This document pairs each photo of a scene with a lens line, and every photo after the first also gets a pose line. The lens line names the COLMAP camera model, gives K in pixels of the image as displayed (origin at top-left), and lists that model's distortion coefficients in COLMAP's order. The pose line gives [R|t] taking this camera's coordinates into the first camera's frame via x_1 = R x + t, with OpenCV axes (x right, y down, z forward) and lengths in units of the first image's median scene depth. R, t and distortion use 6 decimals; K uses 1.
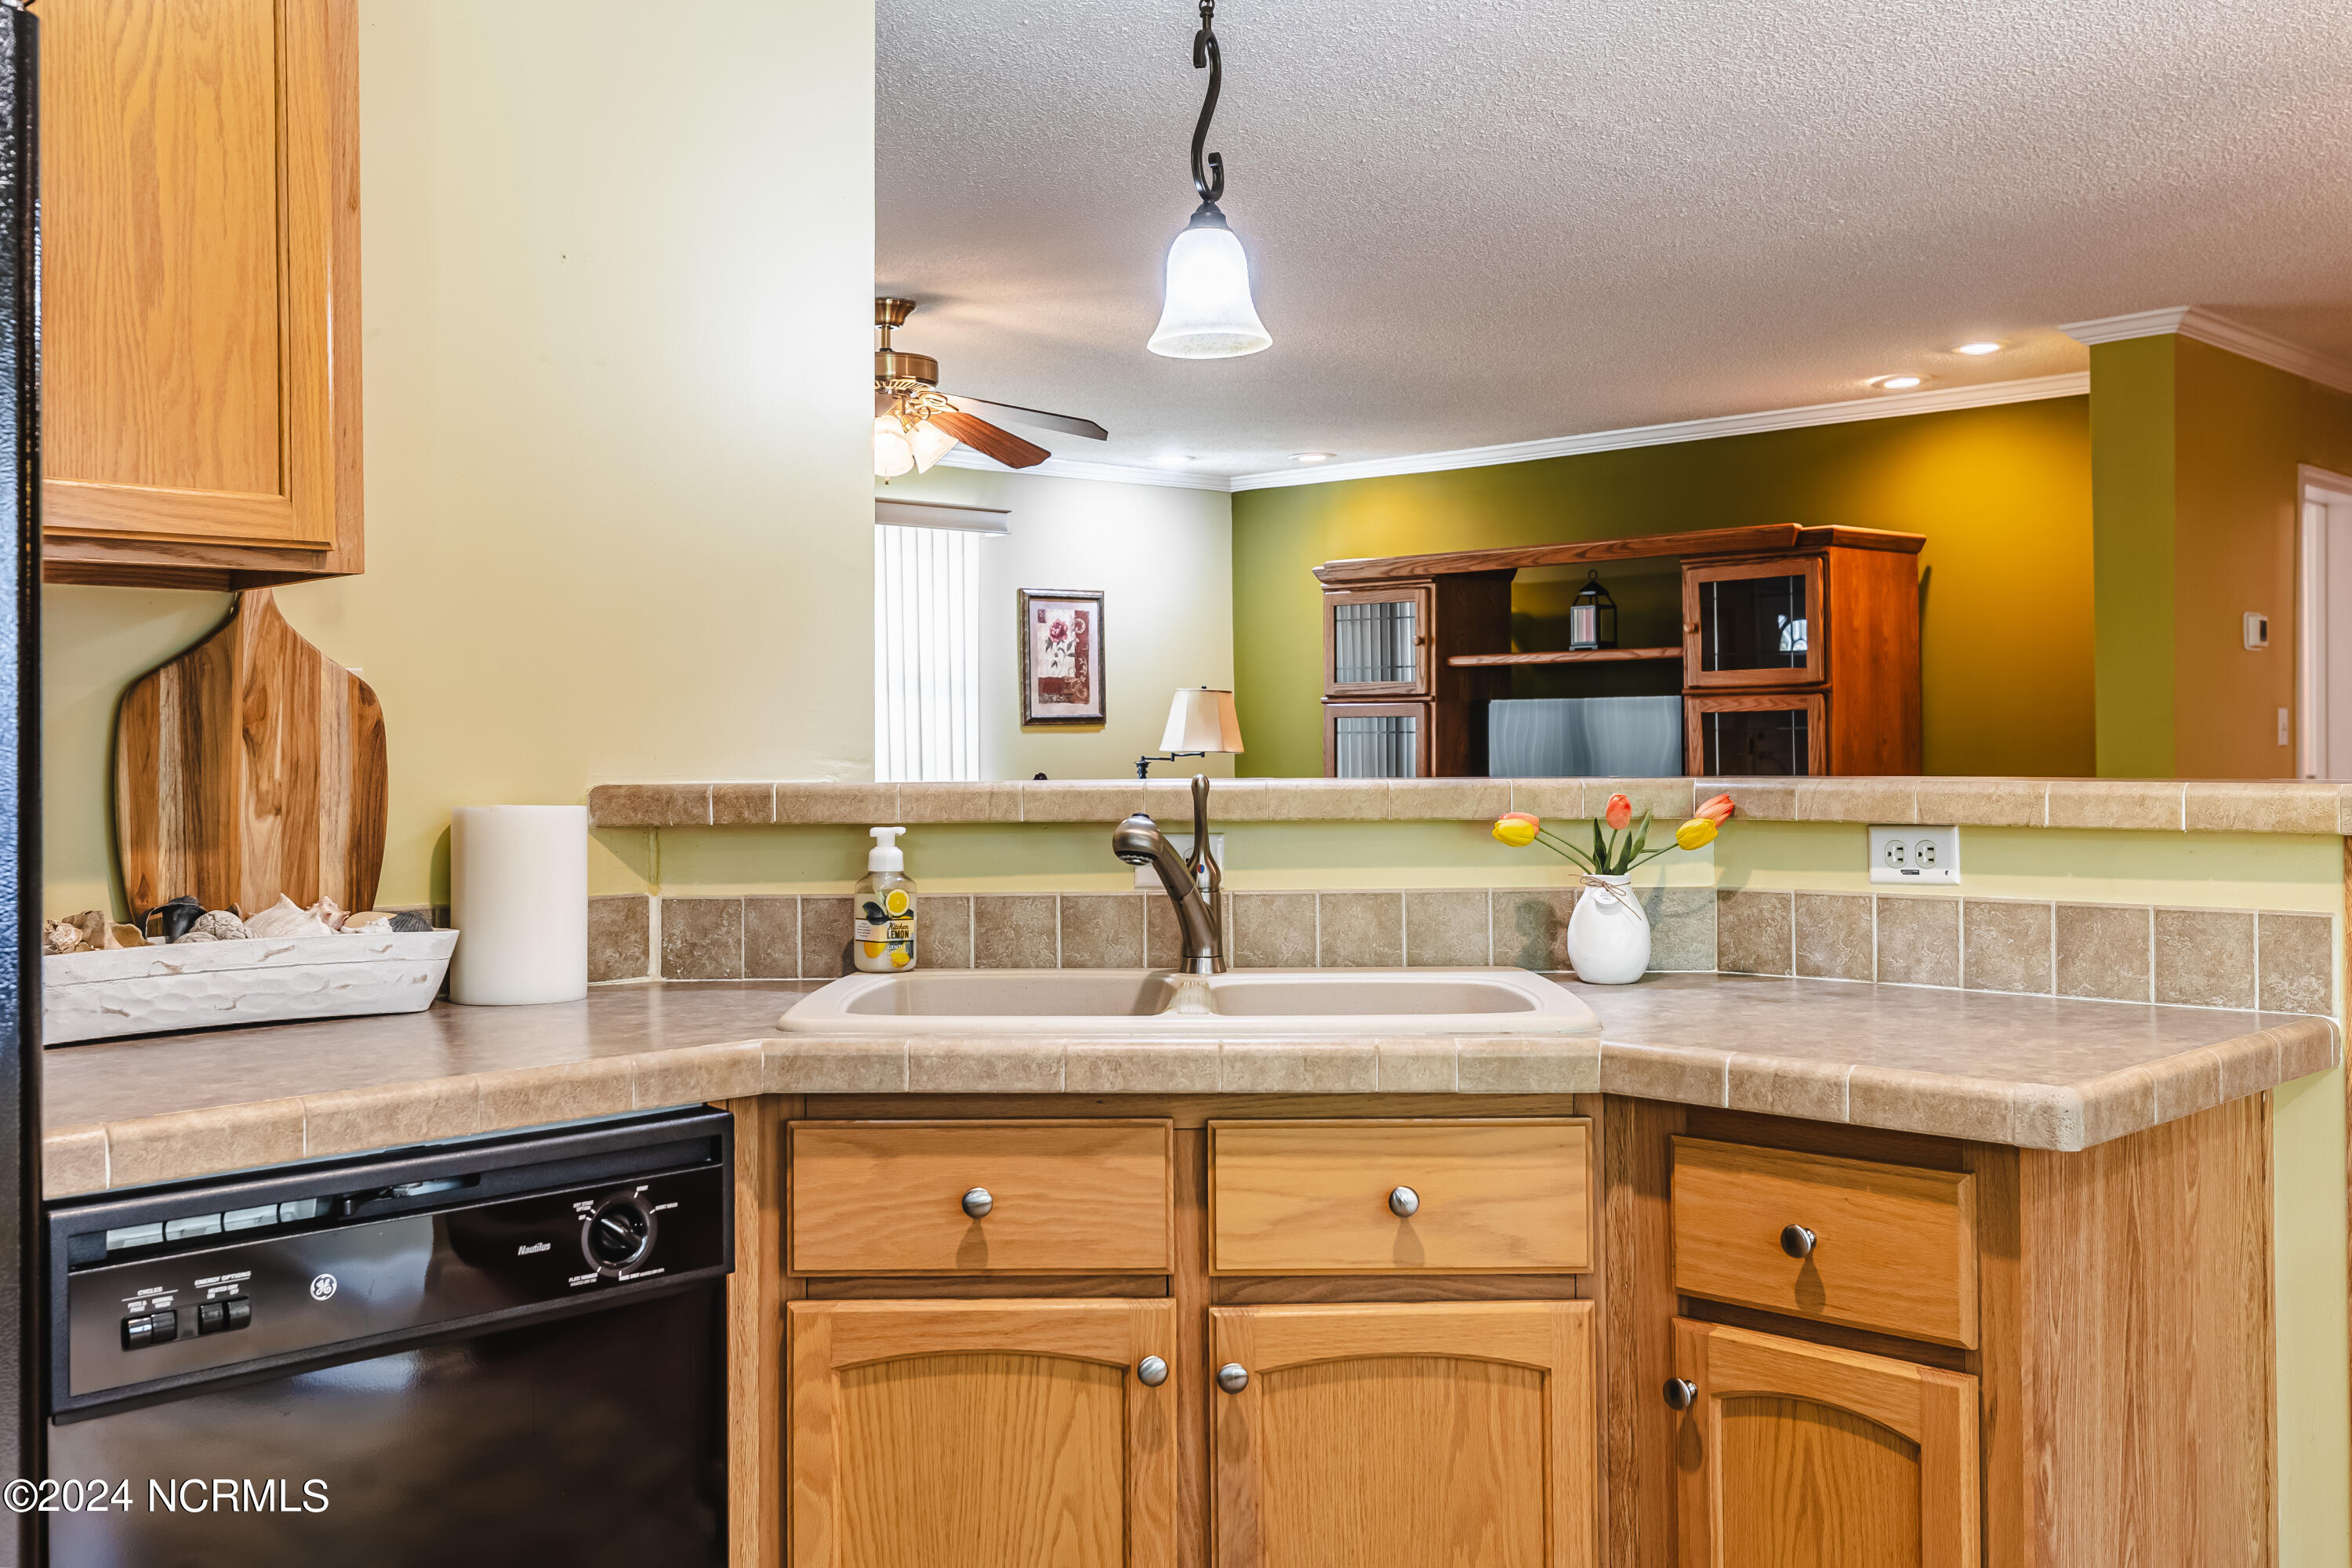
lens RADIAL K [[2195.4, 0, 1216.3], [0, 2195.4, 748.4], [0, 0, 1]] dist [-0.005191, 0.000000]
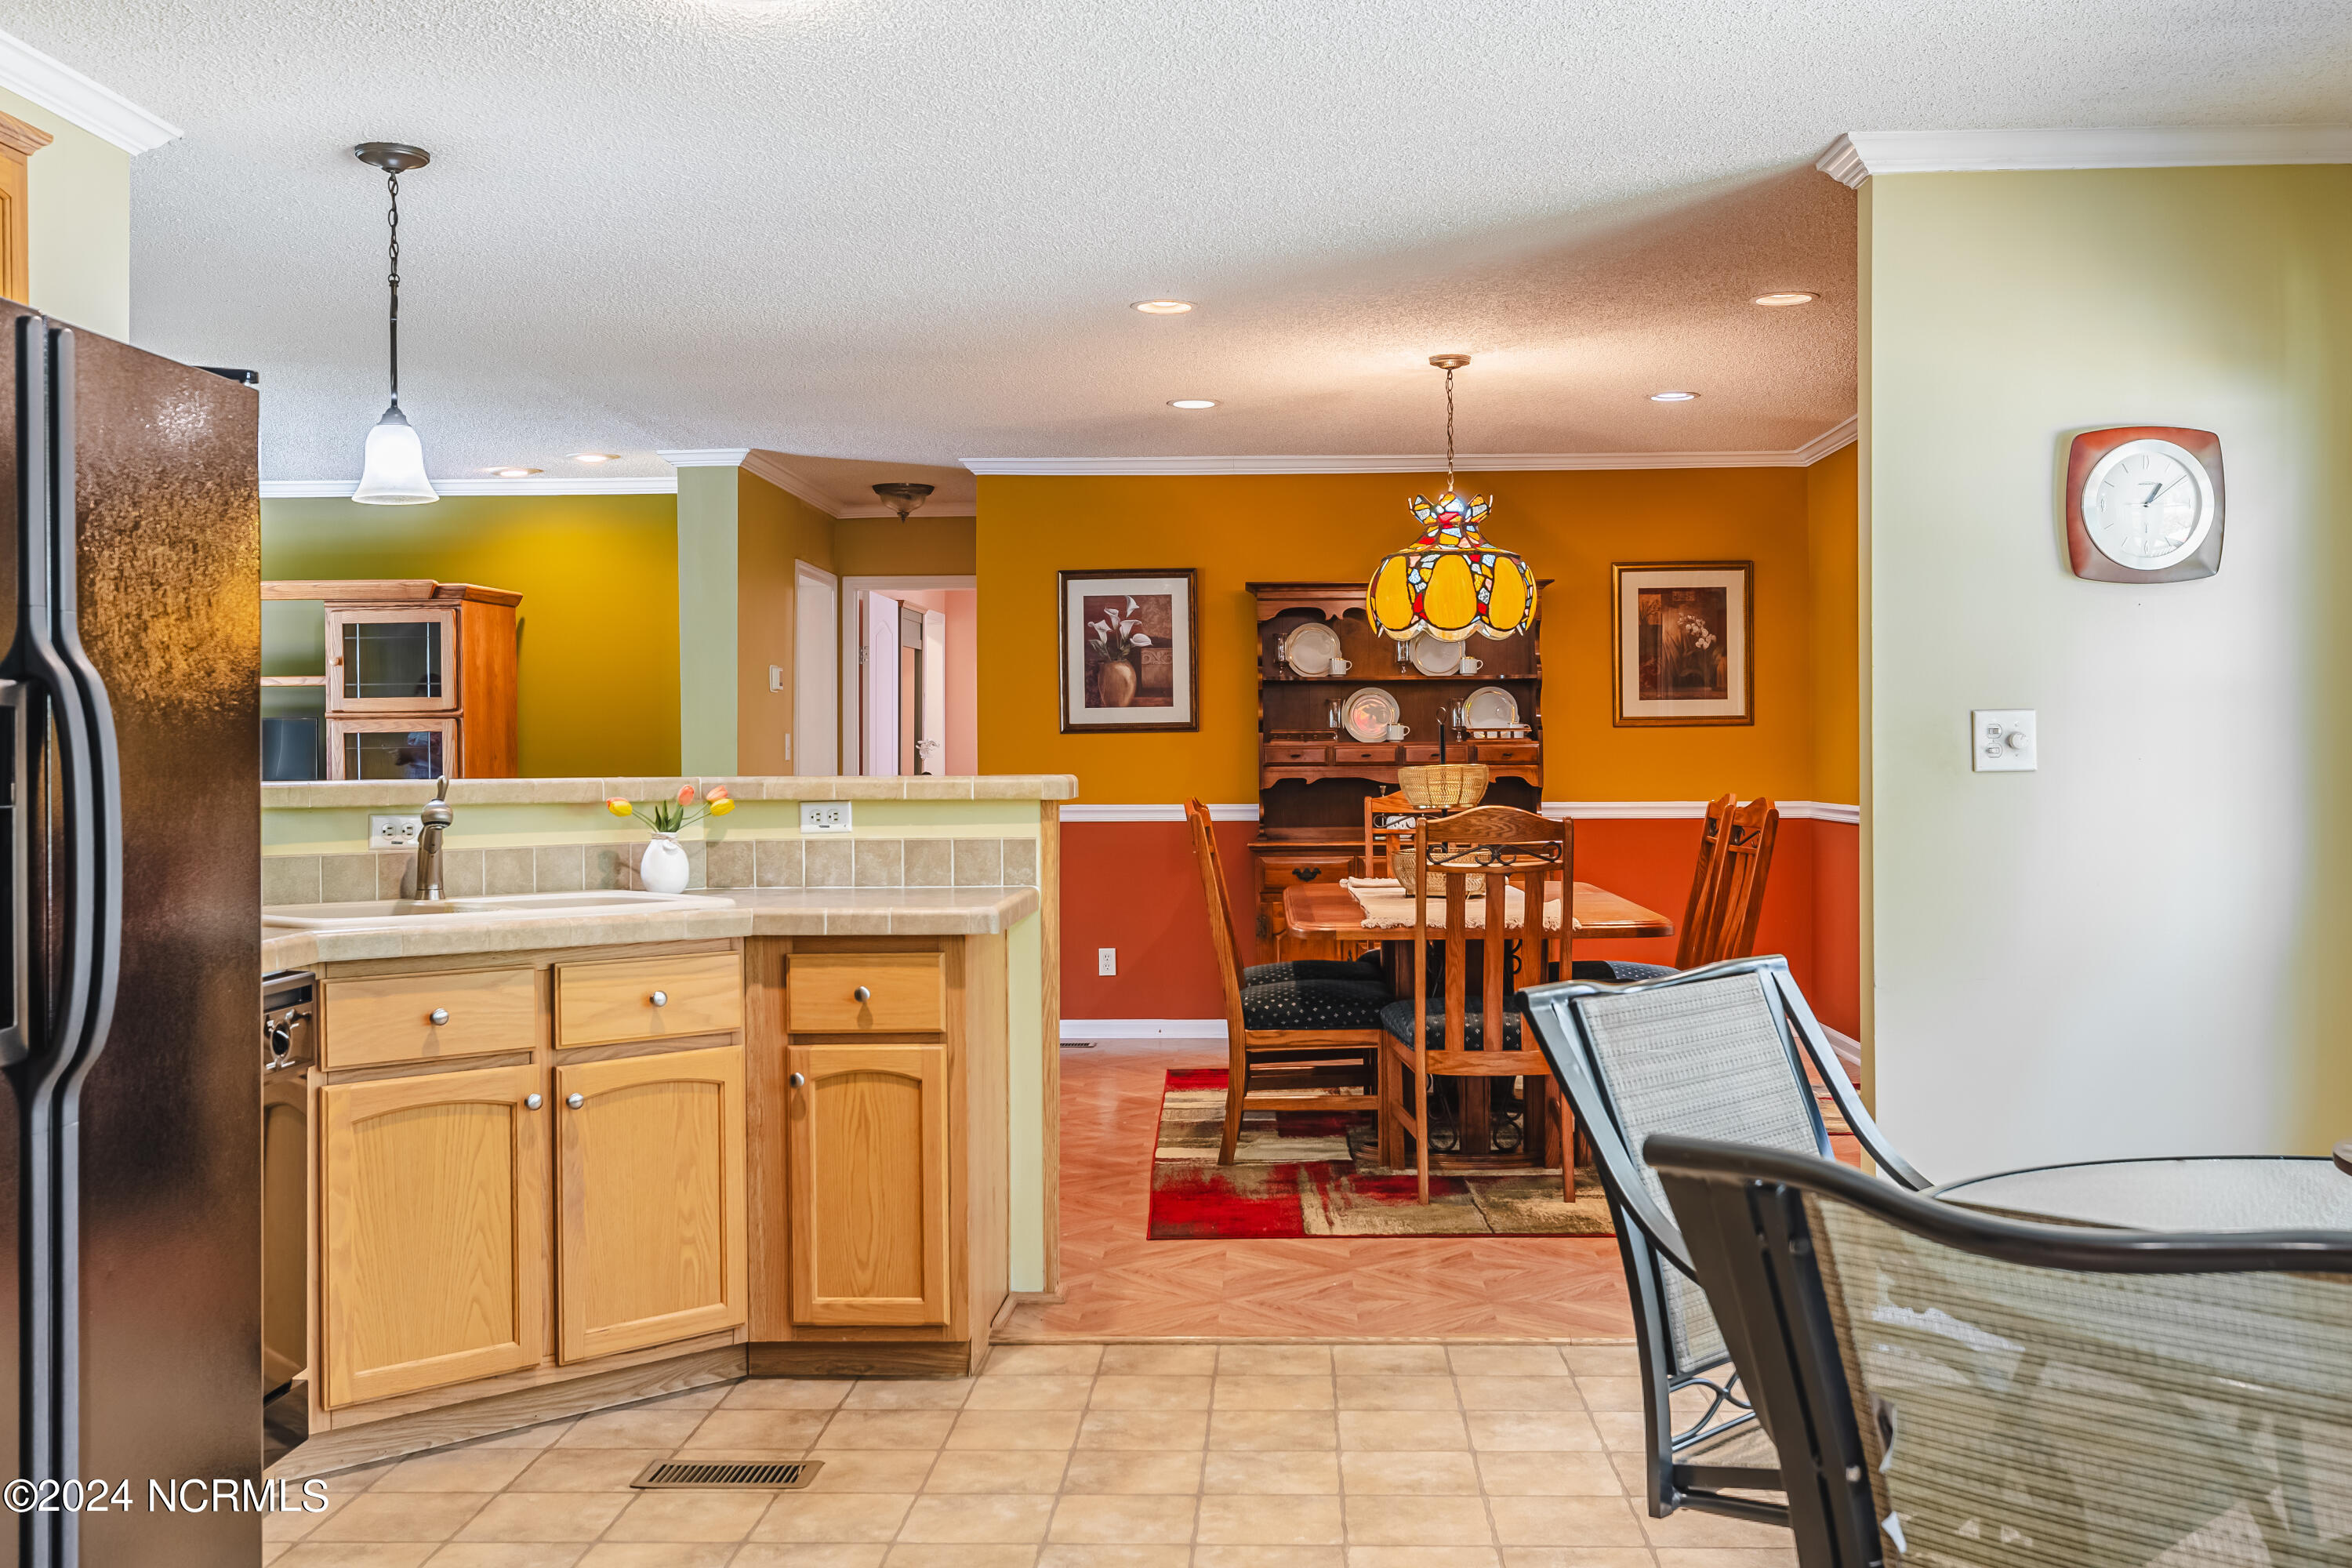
lens RADIAL K [[2195.4, 0, 1218.7], [0, 2195.4, 757.5], [0, 0, 1]] dist [-0.005191, 0.000000]
pose [[0.739427, 0.000655, 0.673236, -0.789339], [0.001650, 0.999995, -0.002785, 0.004298], [-0.673235, 0.003170, 0.739422, -0.687800]]
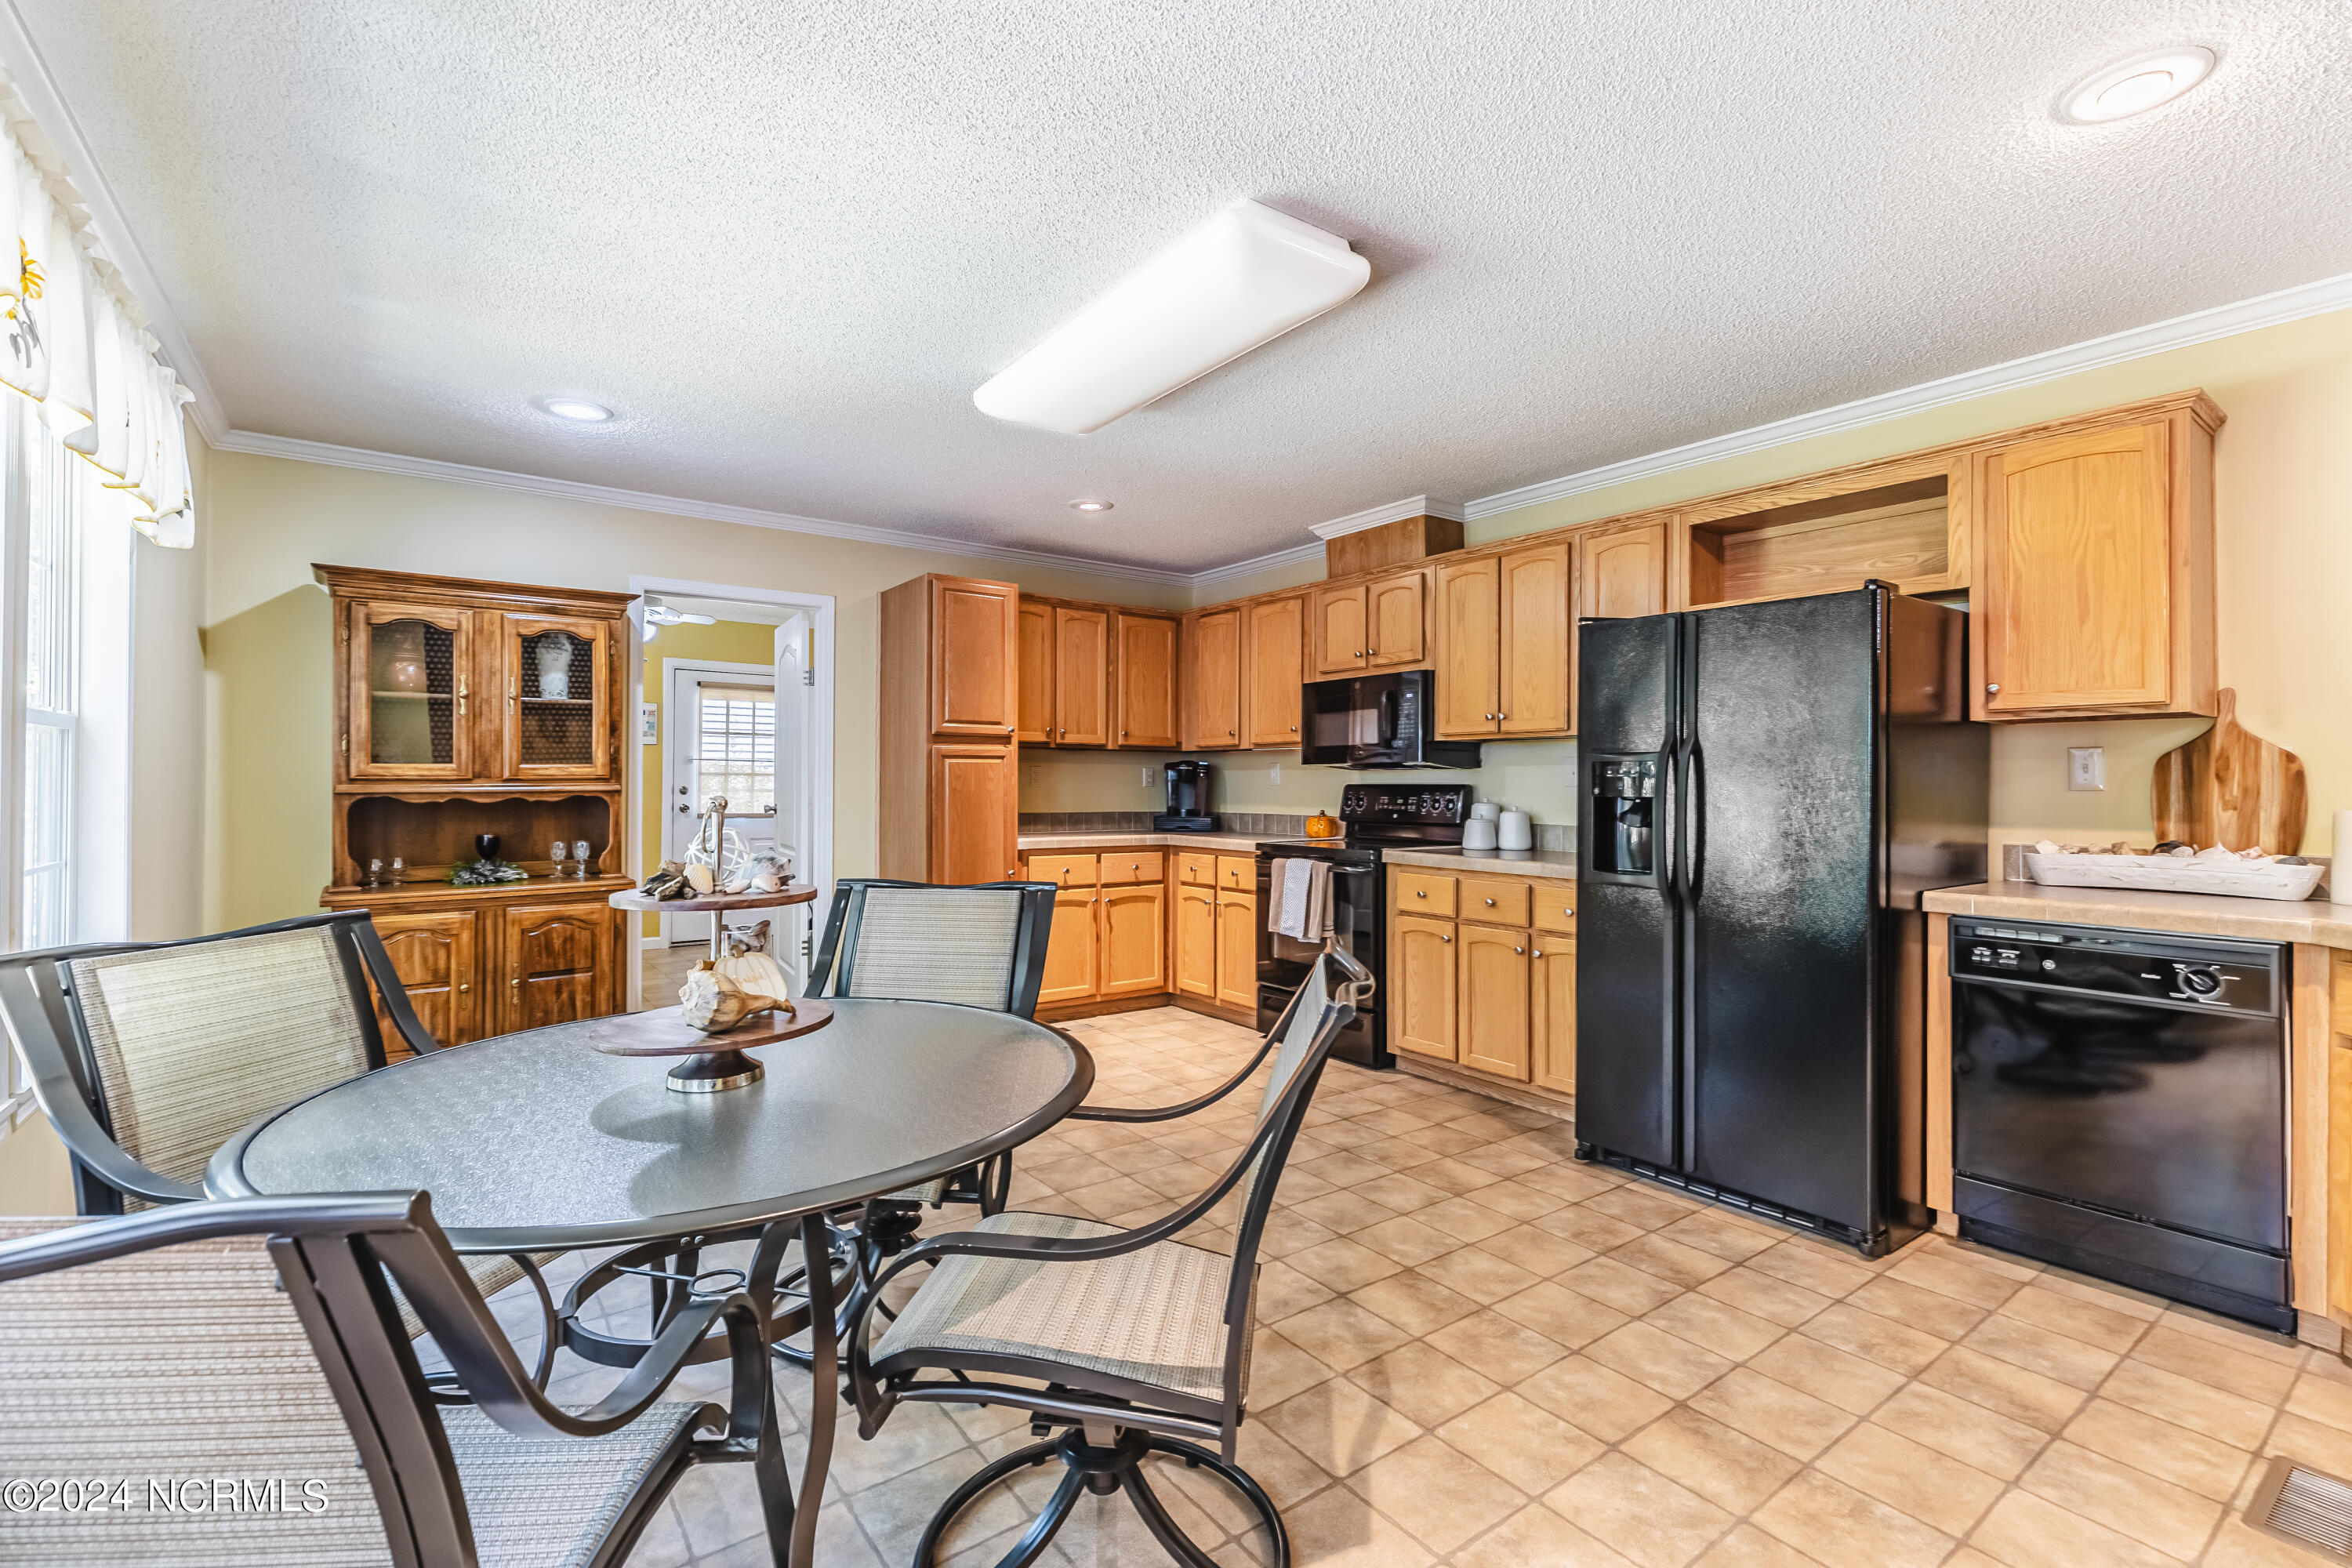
lens RADIAL K [[1052.6, 0, 1195.7], [0, 1052.6, 779.3], [0, 0, 1]] dist [0.004710, -0.000530]
pose [[-0.152675, 0.006316, -0.988256, 0.932985], [-0.002381, 0.999974, 0.006759, -0.008291], [0.988274, 0.003385, -0.152656, 0.068748]]
